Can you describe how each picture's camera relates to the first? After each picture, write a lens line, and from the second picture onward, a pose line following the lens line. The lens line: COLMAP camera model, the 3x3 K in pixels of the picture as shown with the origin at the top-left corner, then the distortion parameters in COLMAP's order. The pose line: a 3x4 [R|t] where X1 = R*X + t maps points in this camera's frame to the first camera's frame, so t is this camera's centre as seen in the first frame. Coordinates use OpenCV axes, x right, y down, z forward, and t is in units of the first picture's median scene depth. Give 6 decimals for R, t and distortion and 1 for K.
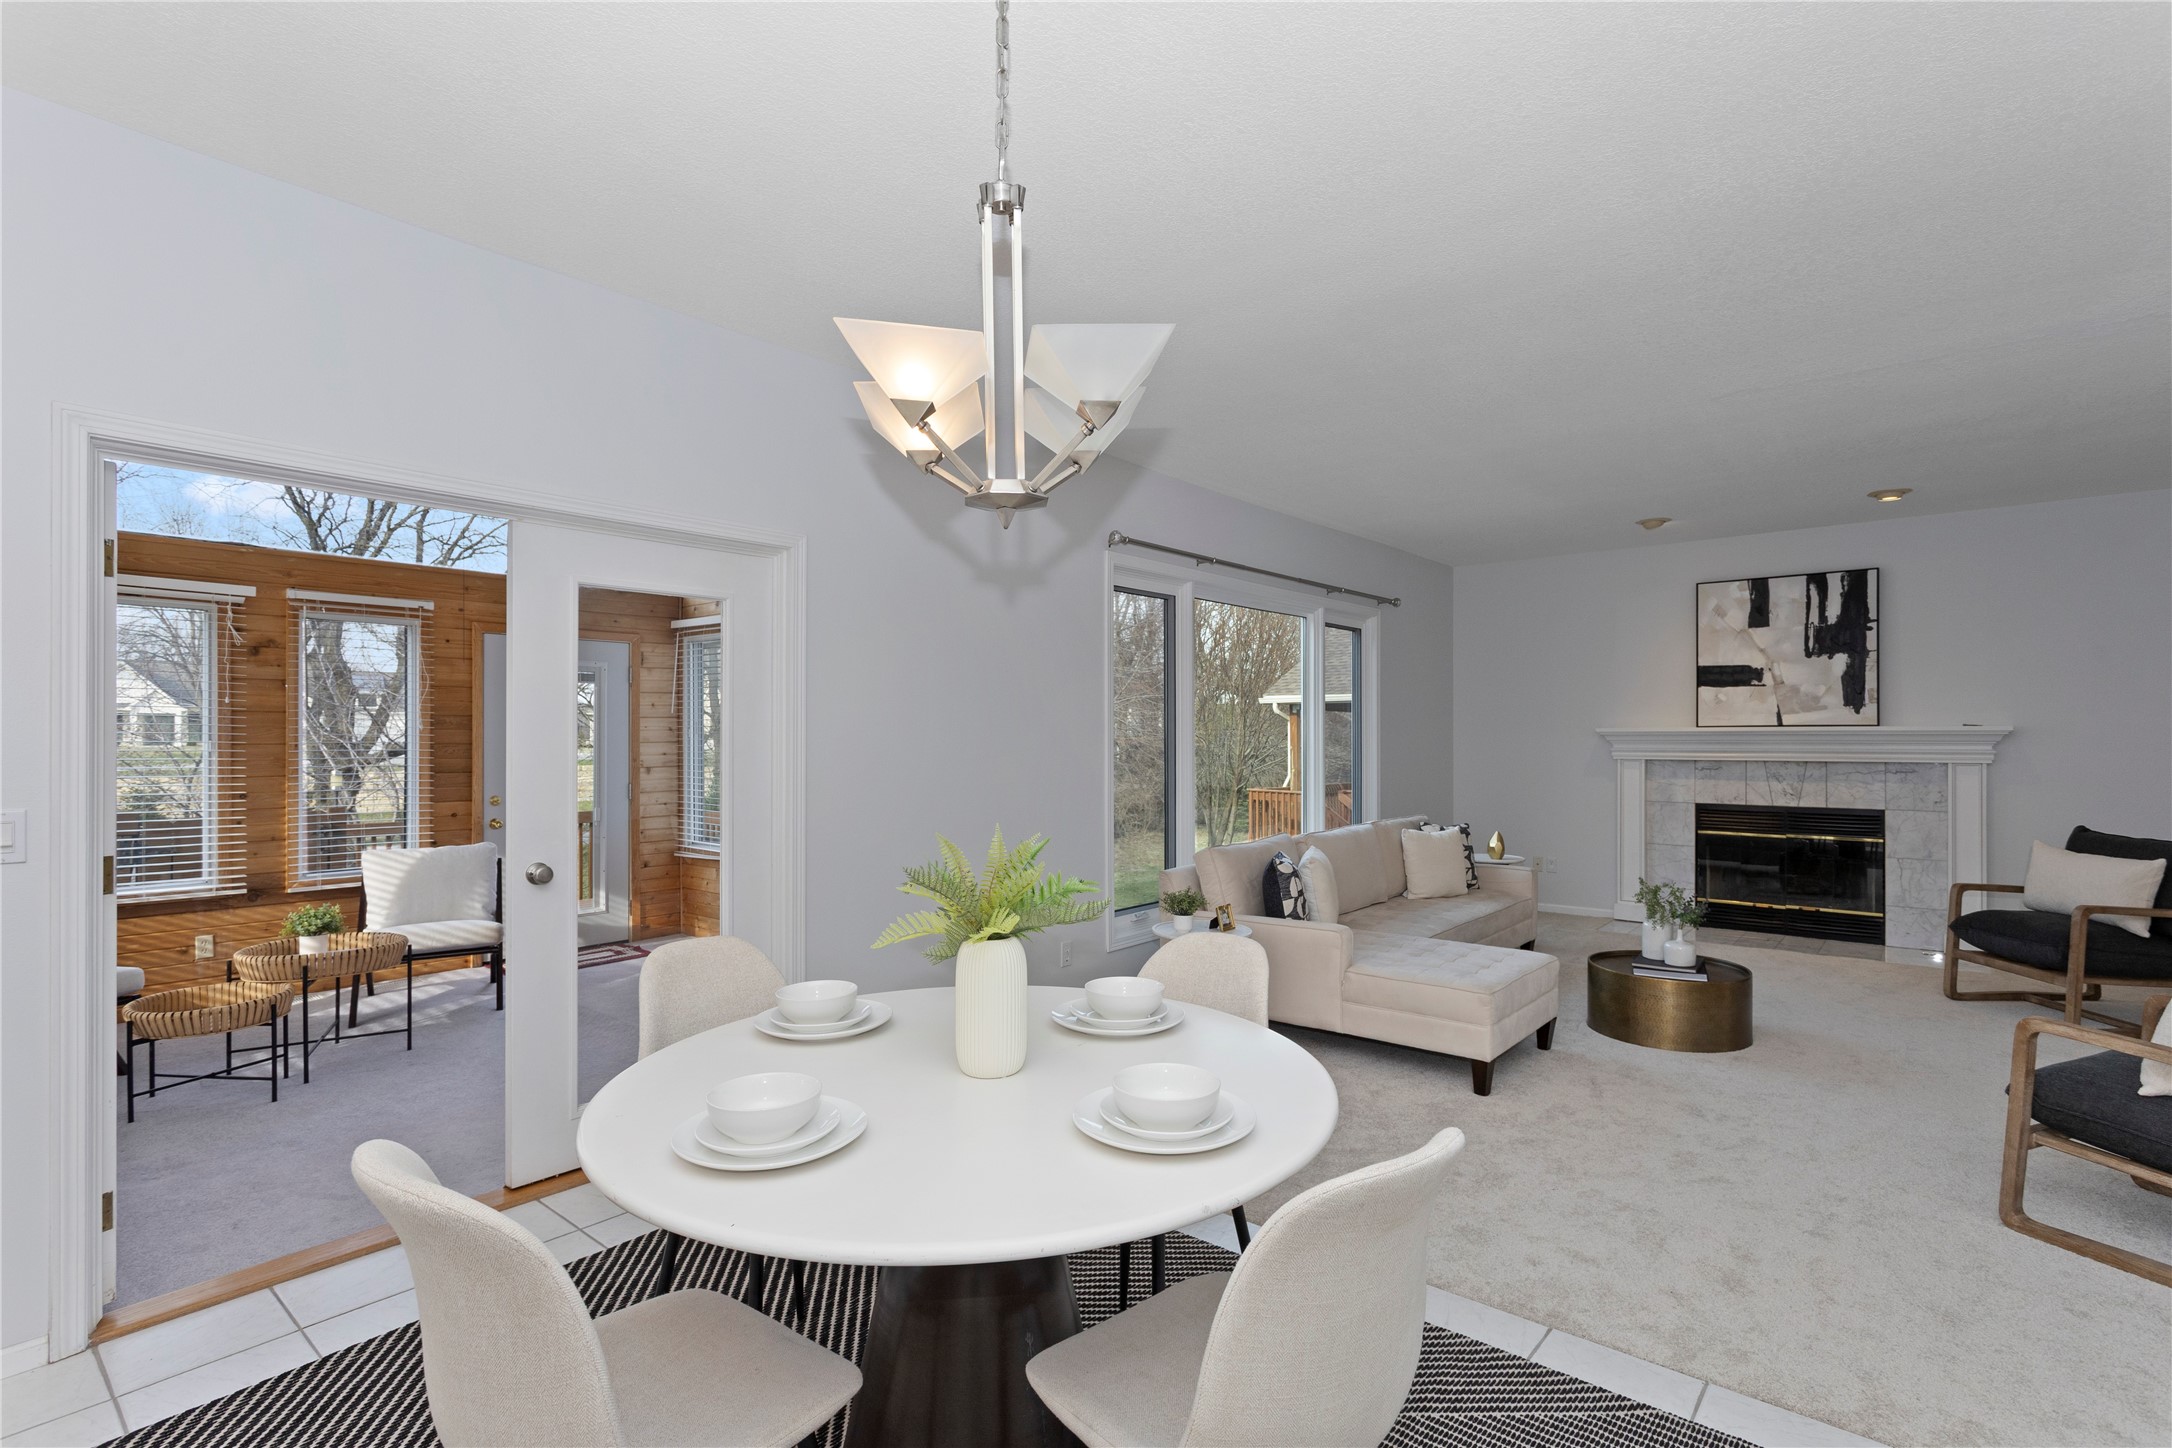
lens RADIAL K [[1030.5, 0, 1090.8], [0, 1030.5, 734.6], [0, 0, 1]] dist [0.004723, 0.000331]
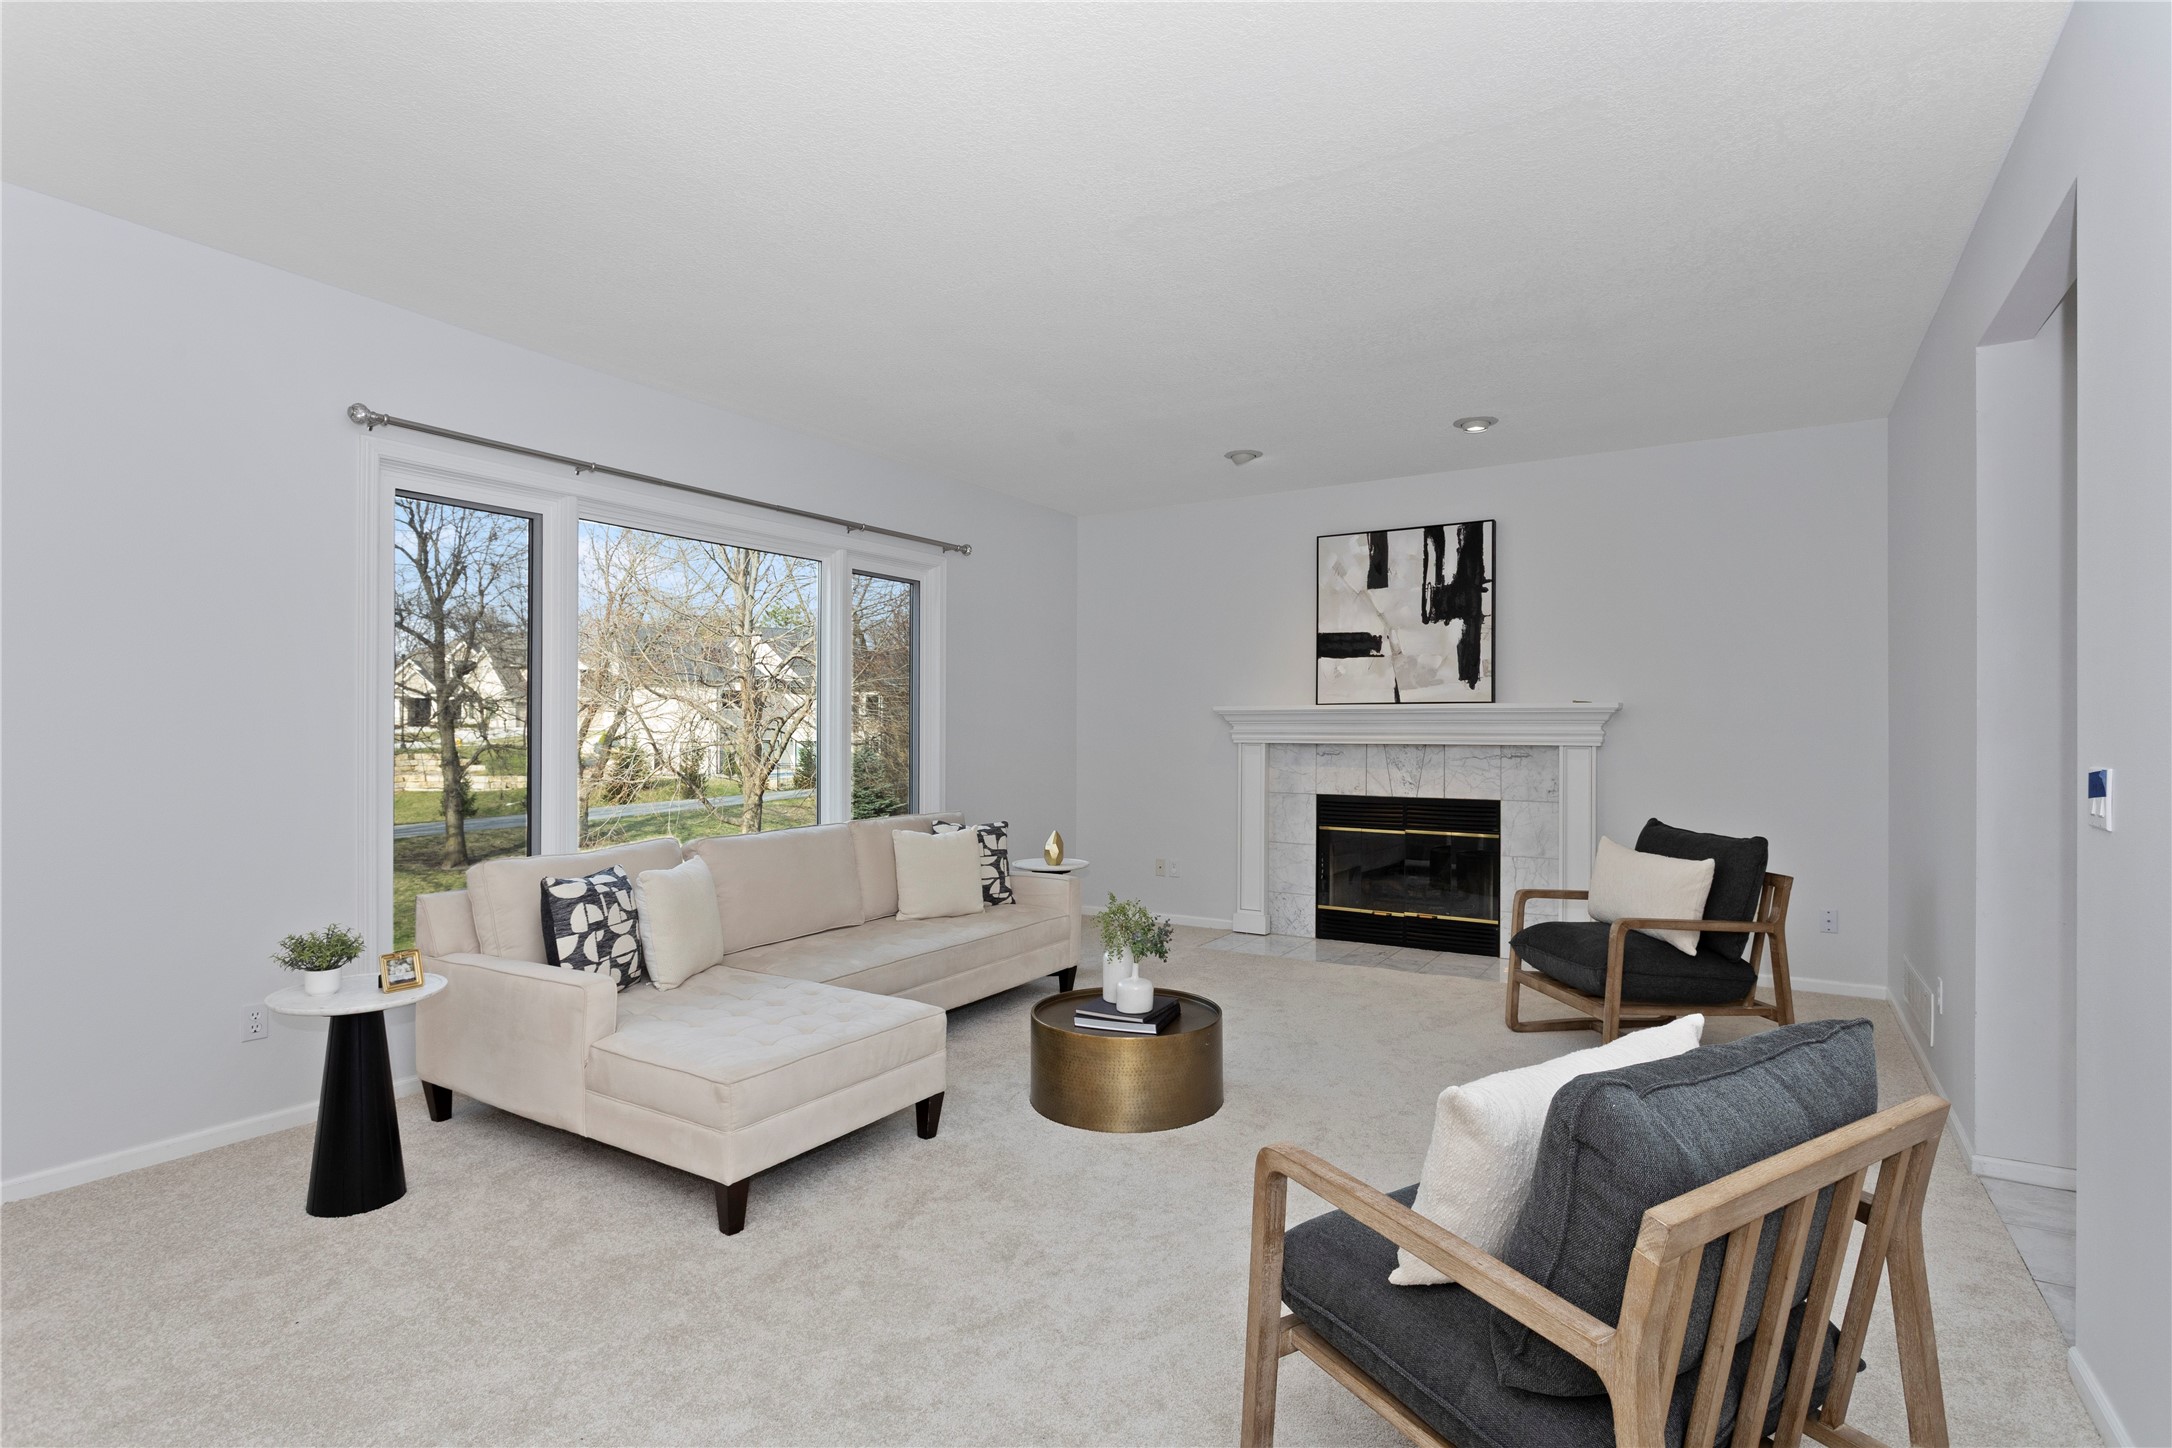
lens RADIAL K [[1069.0, 0, 1080.1], [0, 1069.0, 727.5], [0, 0, 1]] dist [-0.014302, 0.007684]
pose [[0.990326, 0.002999, 0.138731, 0.295024], [-0.003205, 0.999994, 0.001266, 0.011800], [-0.138726, -0.001698, 0.990329, 0.165995]]
